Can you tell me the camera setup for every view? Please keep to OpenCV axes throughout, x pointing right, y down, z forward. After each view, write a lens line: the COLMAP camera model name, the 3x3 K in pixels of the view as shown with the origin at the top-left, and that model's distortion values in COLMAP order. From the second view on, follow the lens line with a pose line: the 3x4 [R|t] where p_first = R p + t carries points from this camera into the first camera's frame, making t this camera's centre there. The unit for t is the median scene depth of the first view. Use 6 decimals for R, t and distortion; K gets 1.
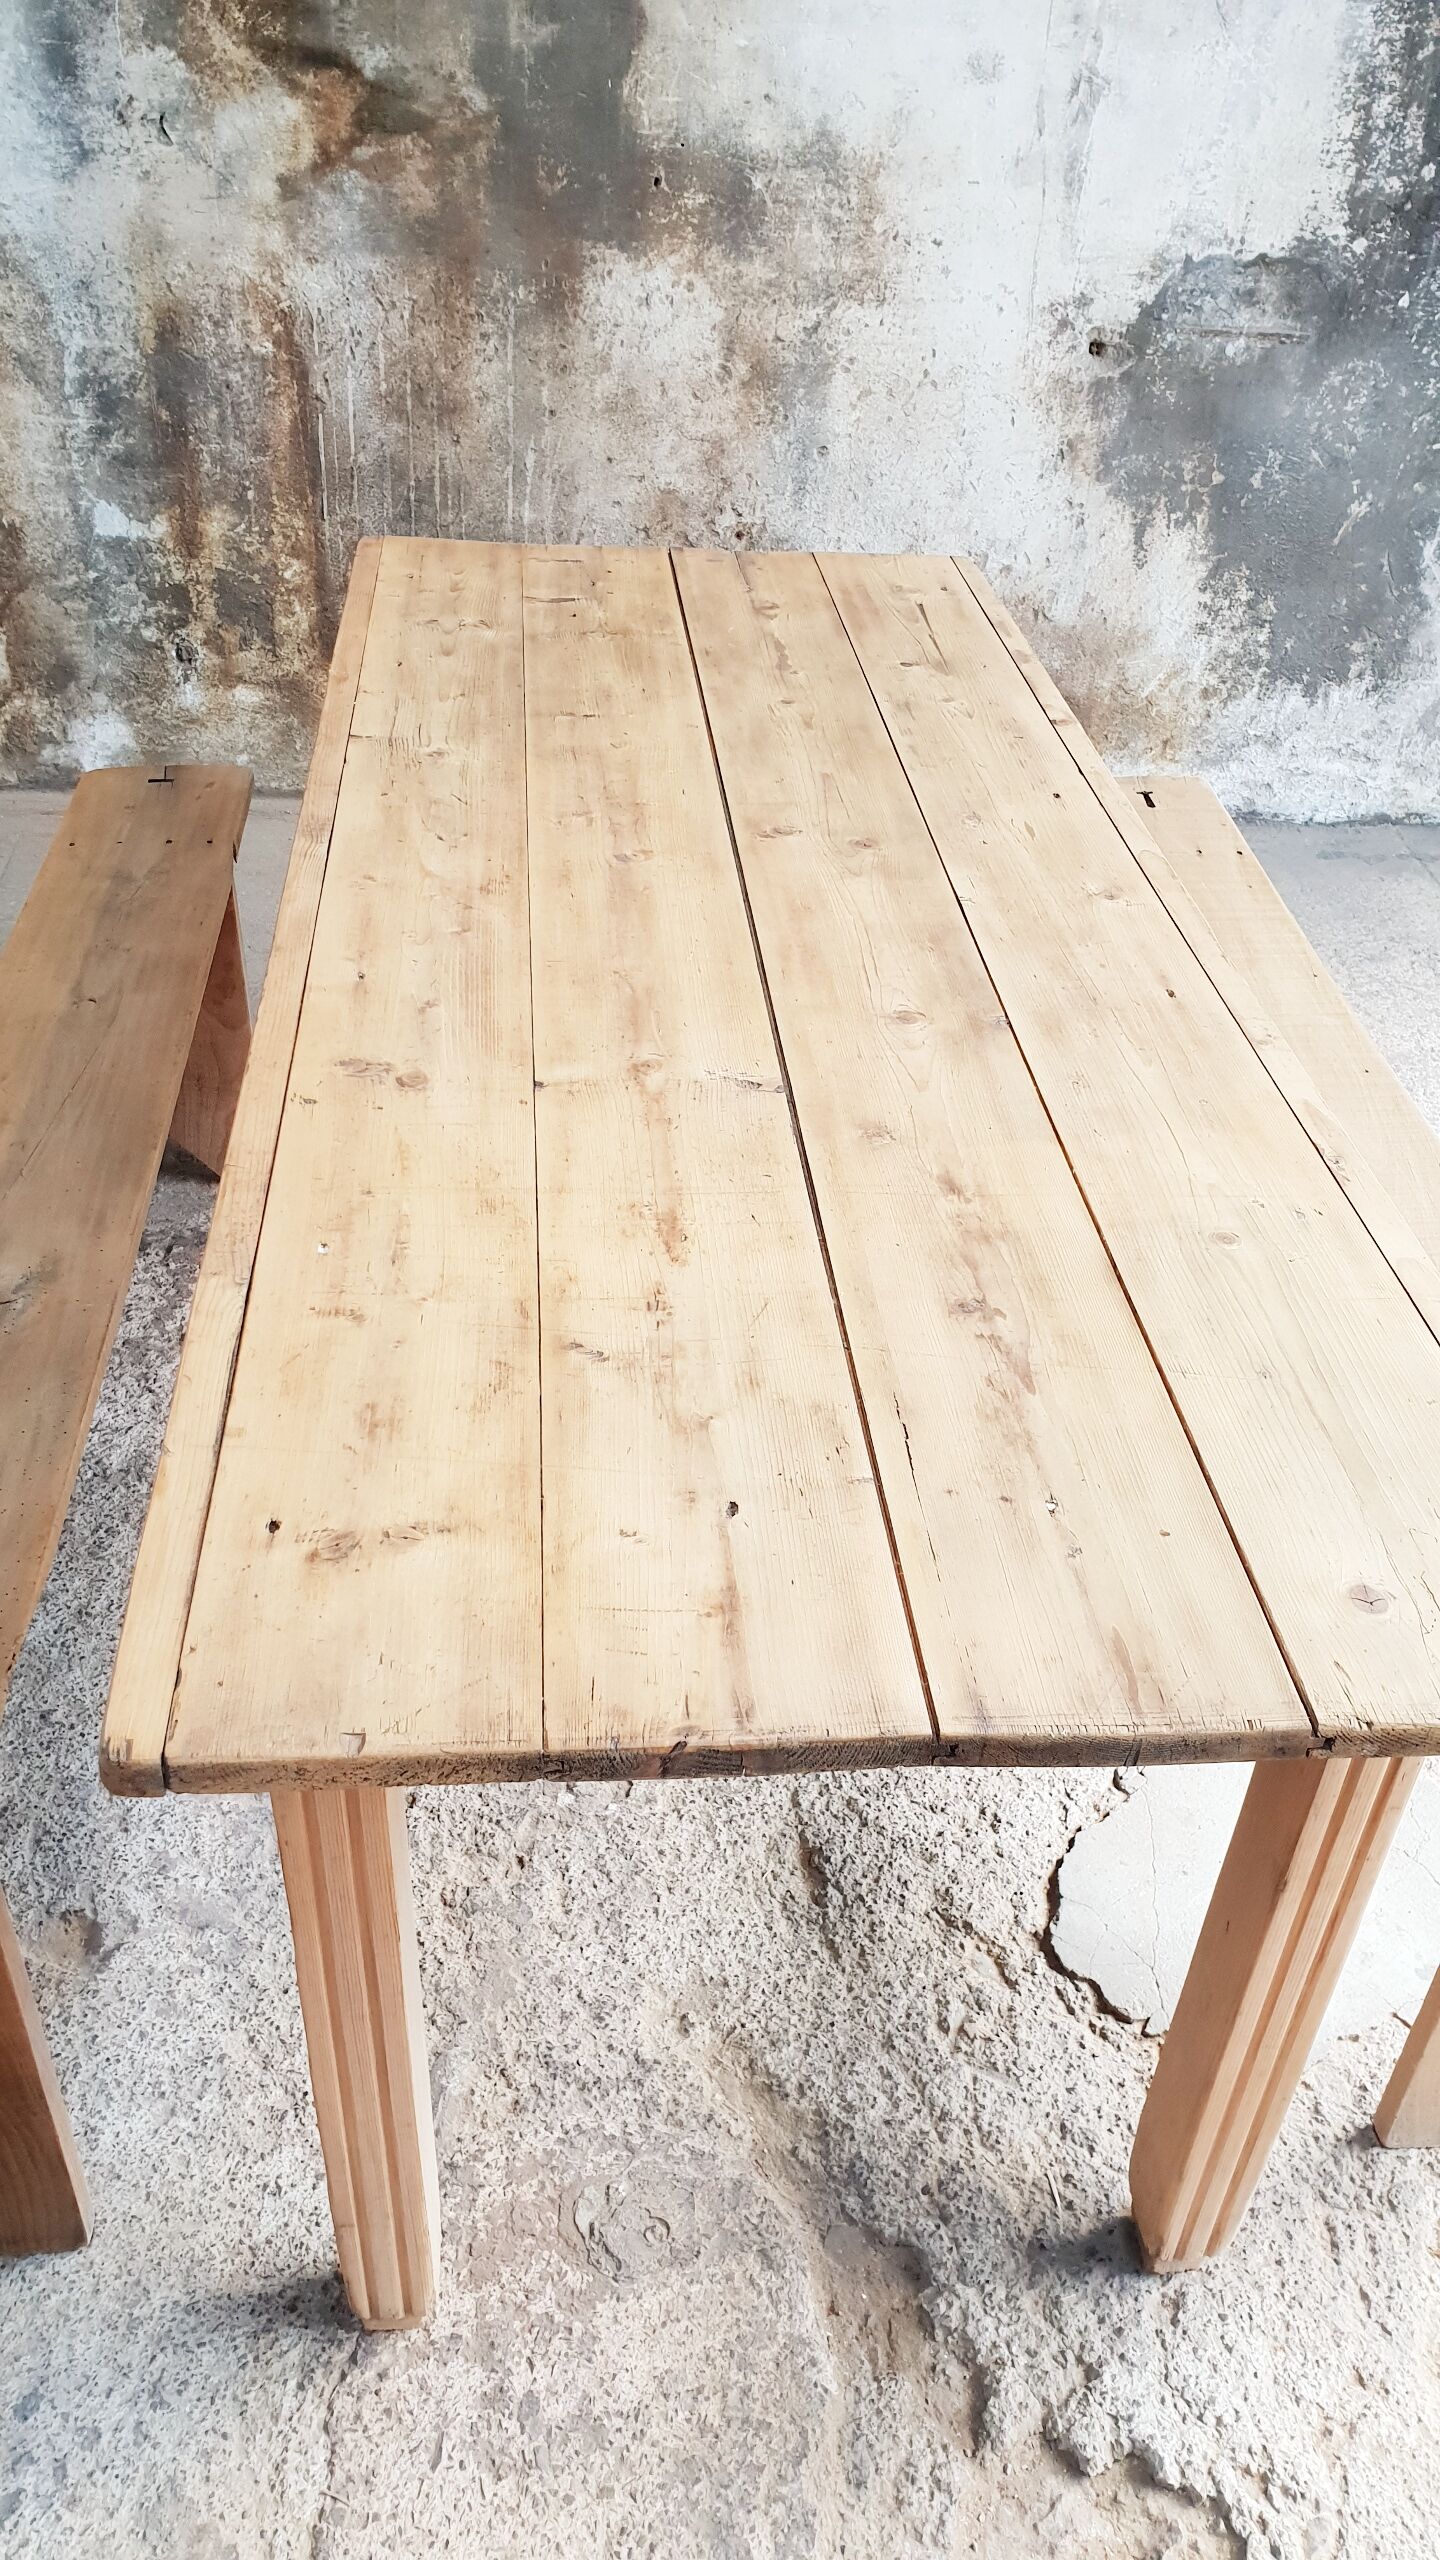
lens RADIAL K [[2001.5, 0, 752.4], [0, 2001.5, 1282.0], [0, 0, 1]] dist [-0.004788, 0.015320]
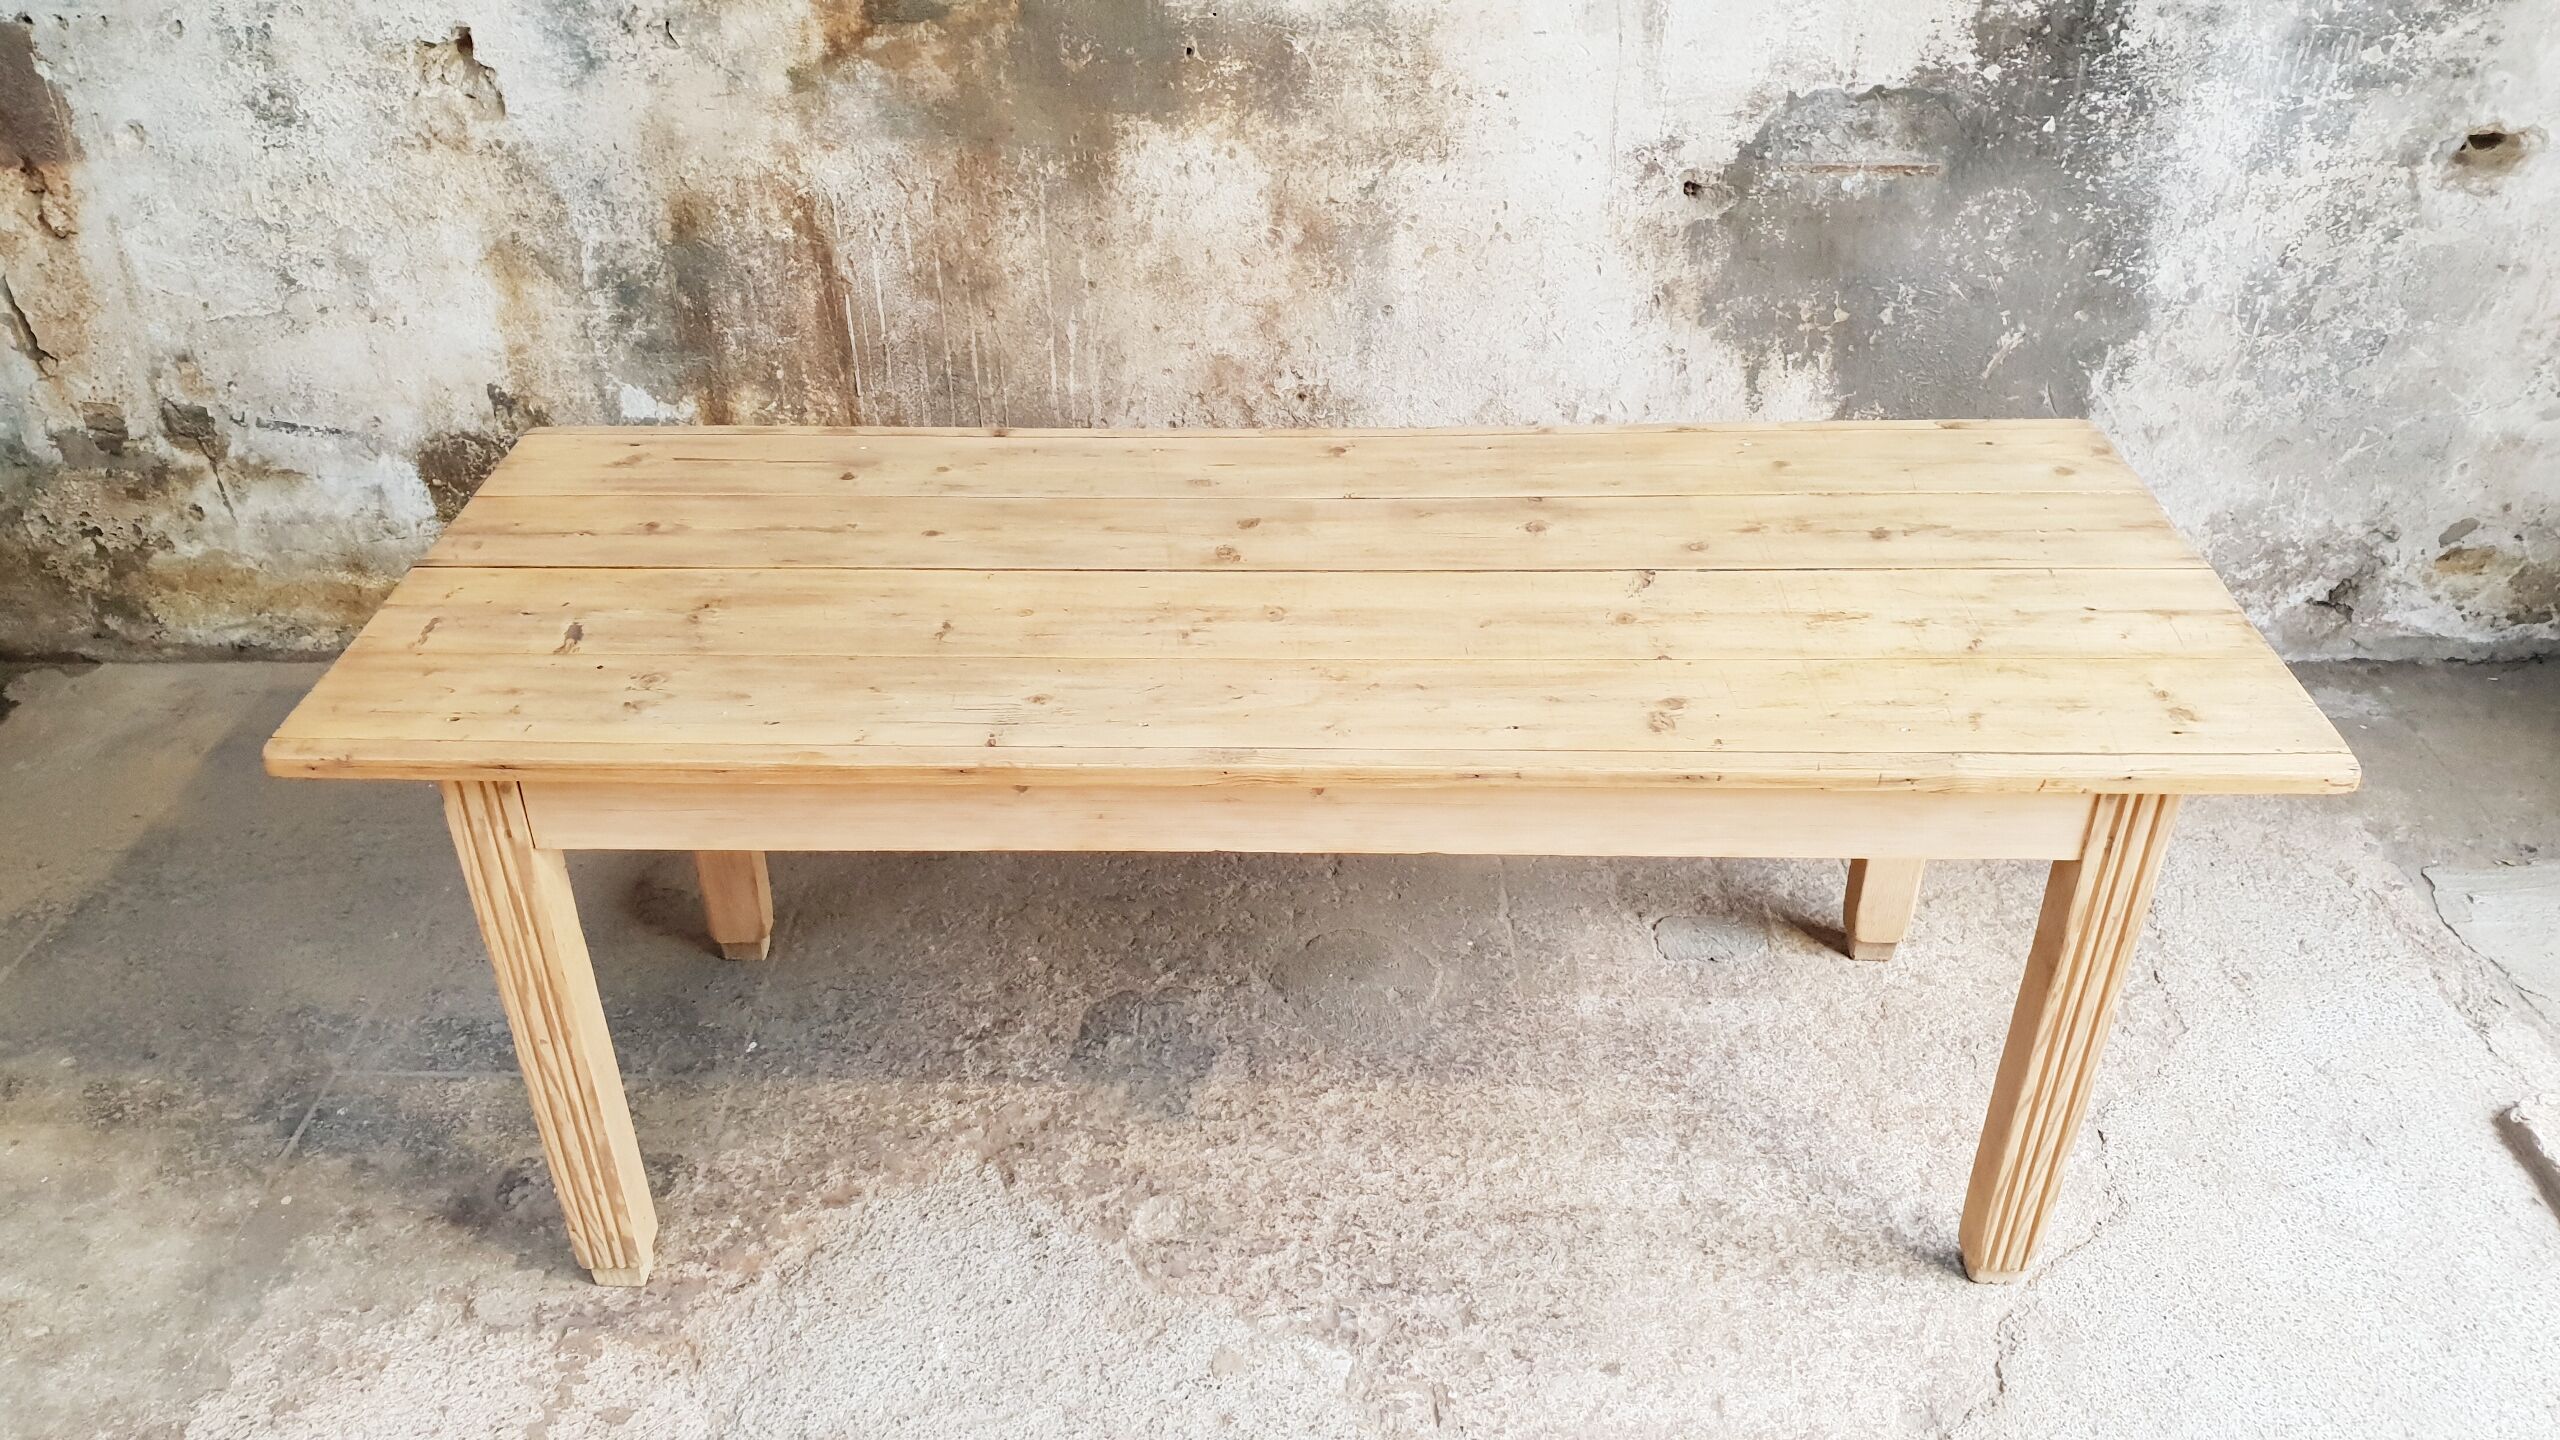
lens RADIAL K [[2001.5, 0, 1264.4], [0, 2001.5, 695.8], [0, 0, 1]] dist [-0.004788, 0.015320]
pose [[0.991019, -0.001283, -0.133717, 0.108428], [-0.007519, 0.997837, -0.065298, -0.192657], [0.133512, 0.065717, 0.988866, 0.112728]]
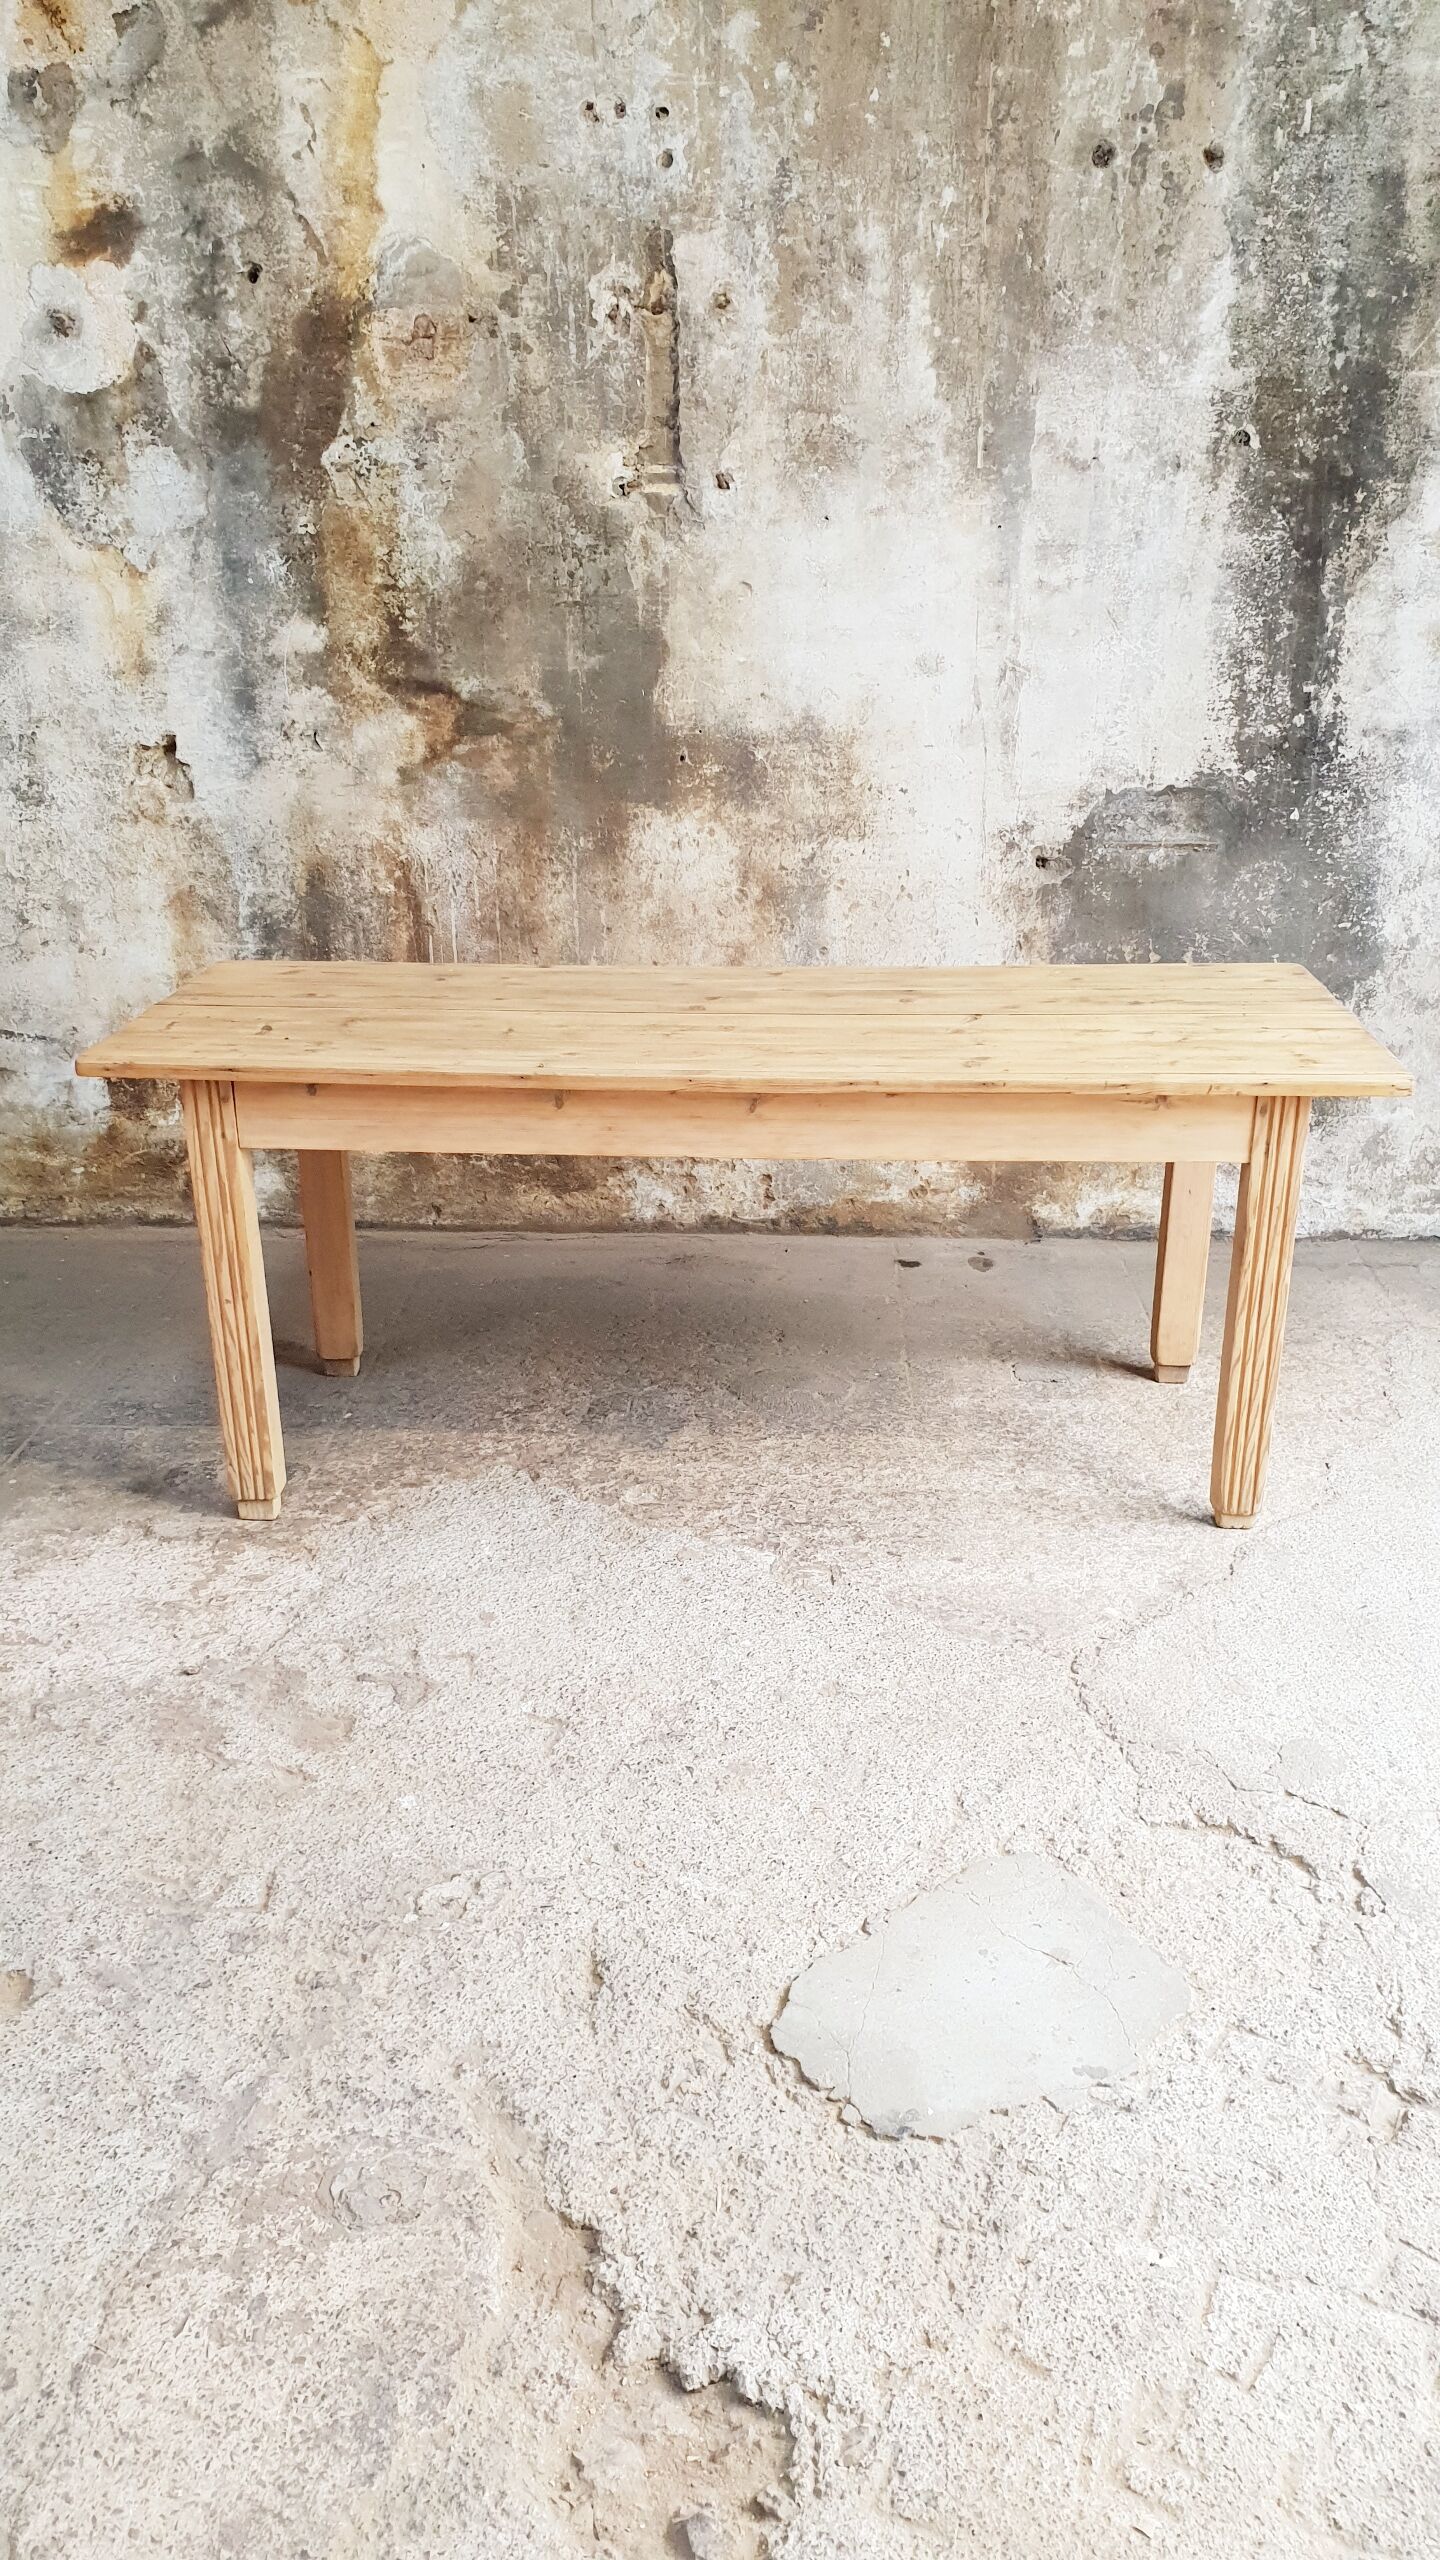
lens RADIAL K [[2001.5, 0, 755.6], [0, 2001.5, 1289.8], [0, 0, 1]] dist [-0.004788, 0.015320]
pose [[0.990526, -0.013815, -0.136631, 0.171506], [-0.020476, 0.968948, -0.246415, 0.105190], [0.135792, 0.246878, 0.959485, -0.156595]]
